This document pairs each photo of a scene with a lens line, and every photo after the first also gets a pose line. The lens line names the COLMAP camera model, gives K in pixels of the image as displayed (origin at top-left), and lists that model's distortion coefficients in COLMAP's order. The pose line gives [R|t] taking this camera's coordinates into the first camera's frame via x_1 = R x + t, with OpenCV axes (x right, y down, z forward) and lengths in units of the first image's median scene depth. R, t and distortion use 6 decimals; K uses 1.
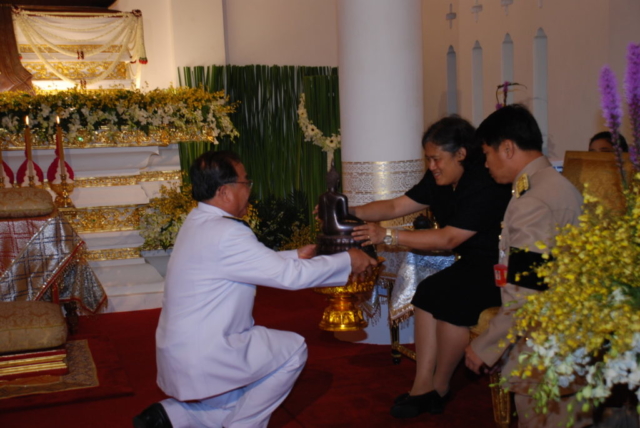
lens RADIAL K [[1063.4, 0, 324.6], [0, 1063.4, 214.2], [0, 0, 1]] dist [0.344005, 0.000000]
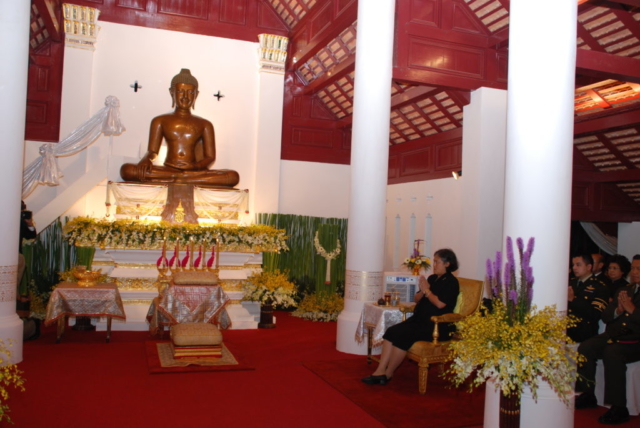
lens RADIAL K [[570.5, 0, 319.3], [0, 570.5, 217.6], [0, 0, 1]] dist [-0.057221, 0.064498]
pose [[0.994806, 0.081892, 0.060453, -0.098066], [-0.074999, 0.991250, -0.108618, -0.019481], [-0.068819, 0.103520, 0.992244, -0.146900]]
